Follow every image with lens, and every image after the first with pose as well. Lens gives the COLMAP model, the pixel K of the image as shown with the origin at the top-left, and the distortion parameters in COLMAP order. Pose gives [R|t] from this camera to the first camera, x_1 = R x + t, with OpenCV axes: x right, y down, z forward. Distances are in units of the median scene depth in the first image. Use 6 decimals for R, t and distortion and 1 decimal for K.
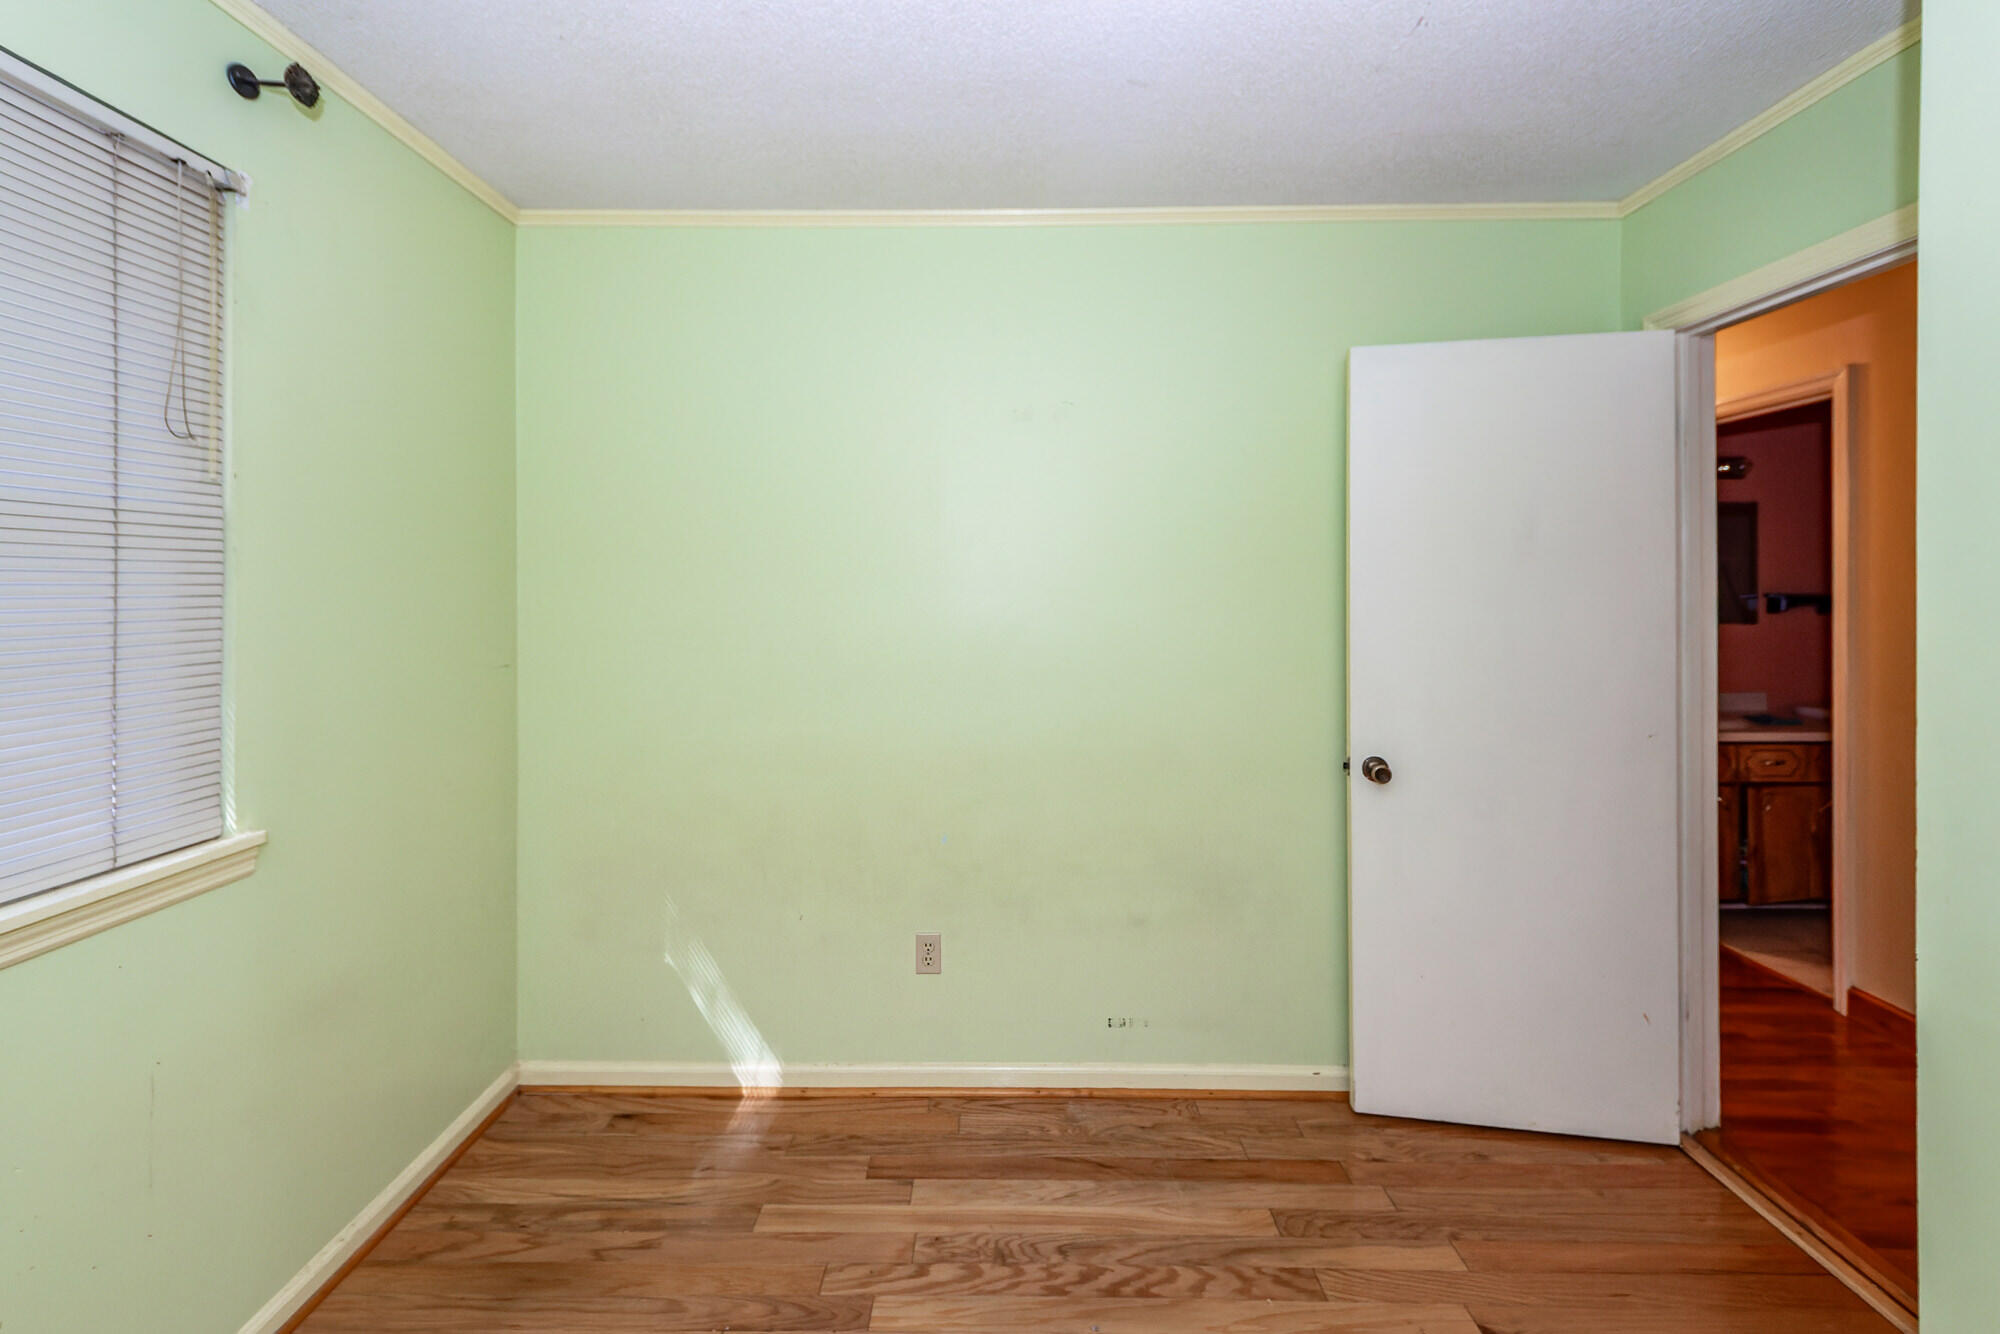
lens RADIAL K [[777.9, 0, 999.5], [0, 777.9, 596.3], [0, 0, 1]] dist [0.001390, 0.000294]
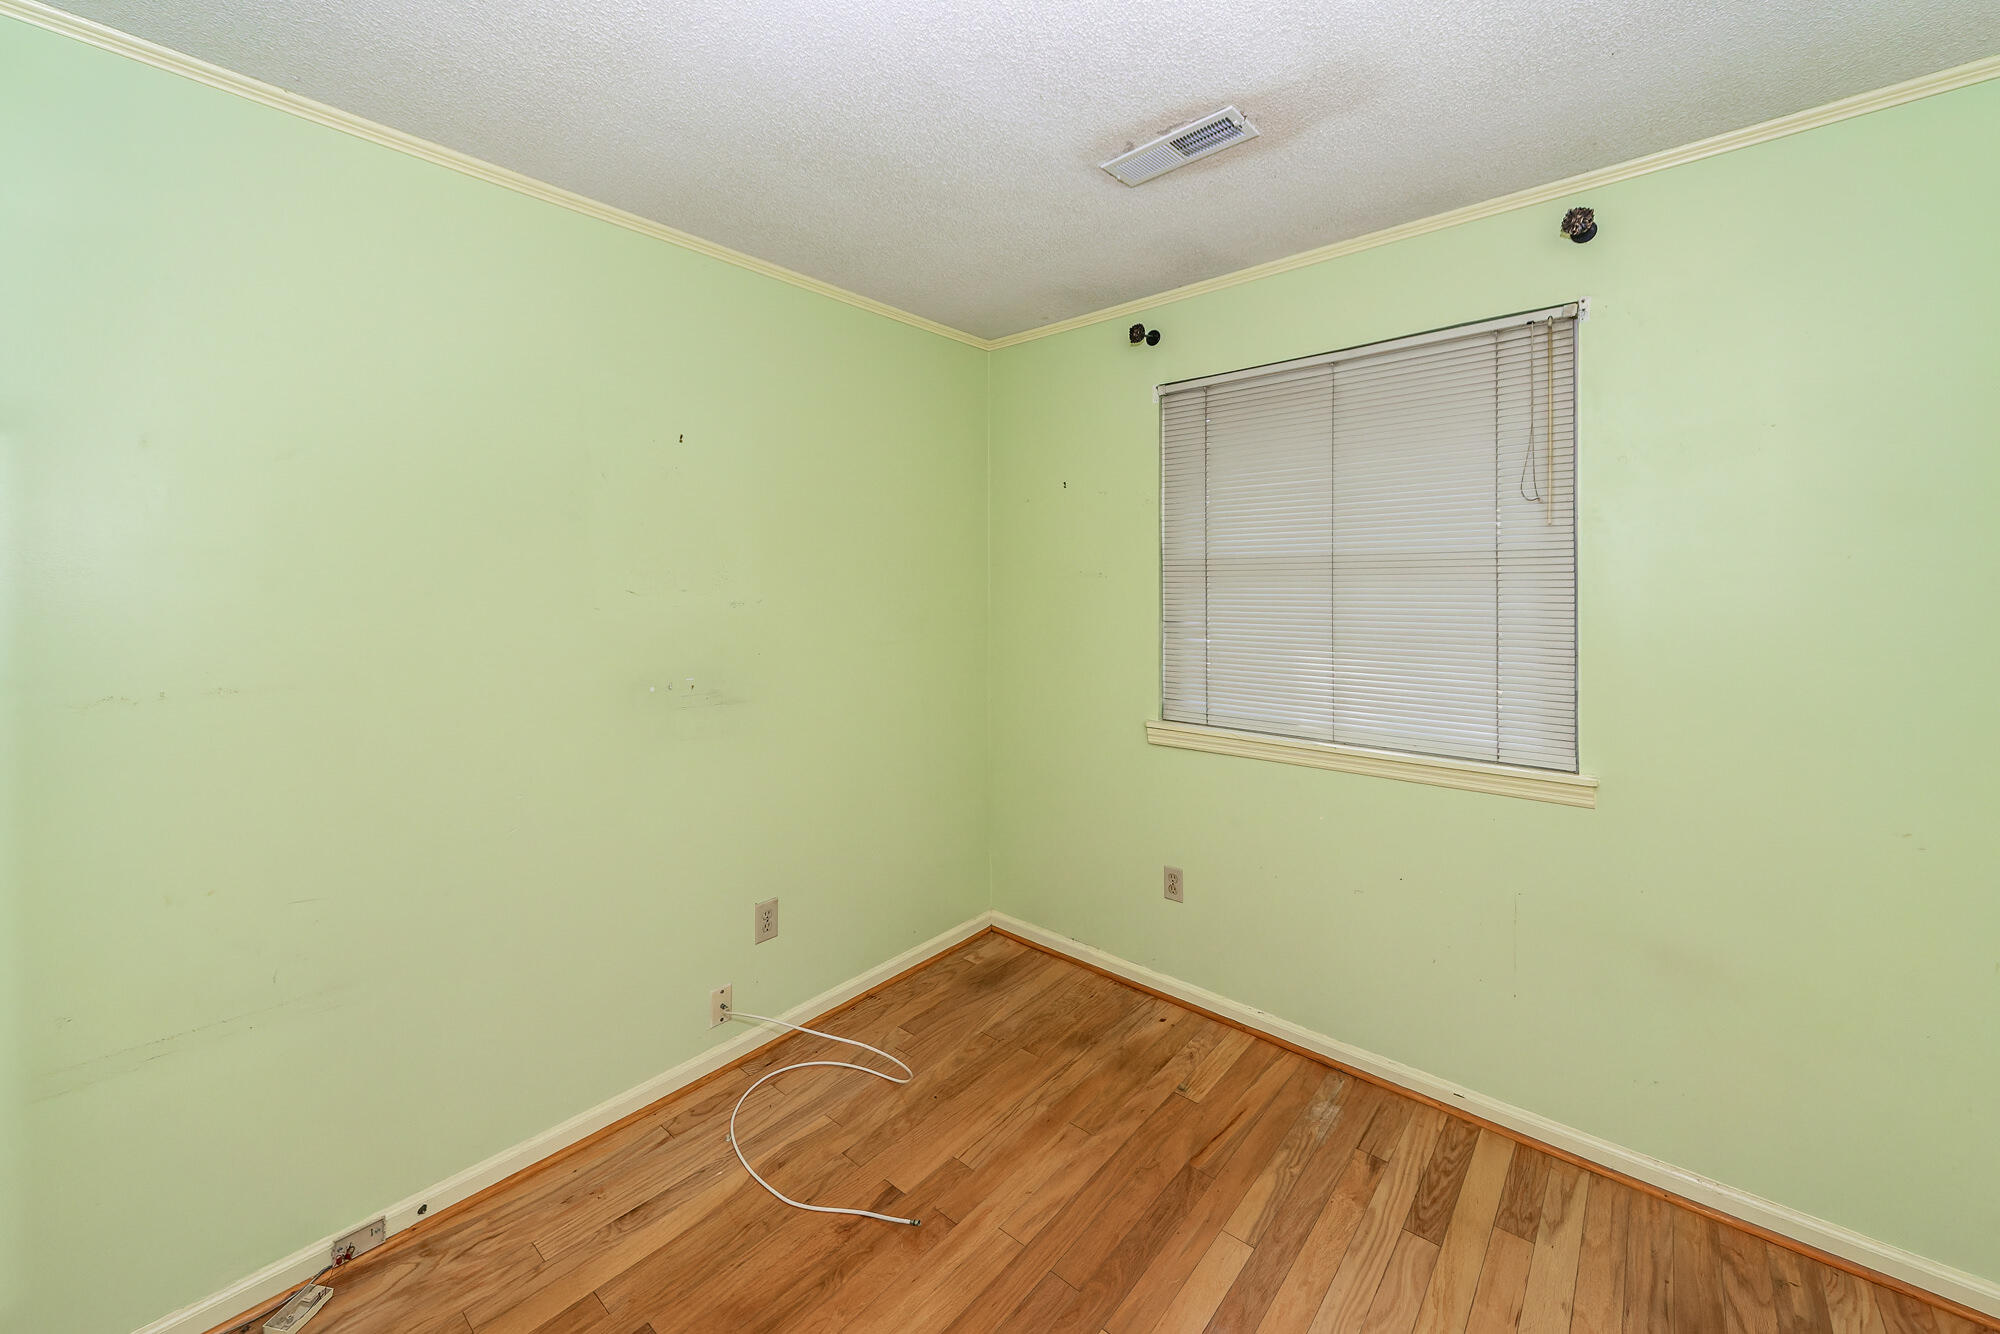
lens RADIAL K [[777.9, 0, 999.5], [0, 777.9, 596.3], [0, 0, 1]] dist [0.001390, 0.000294]
pose [[-0.648397, 0.010737, -0.761227, 0.805681], [-0.002625, 0.999863, 0.016340, -0.034105], [0.761298, 0.012593, -0.648280, 1.183979]]
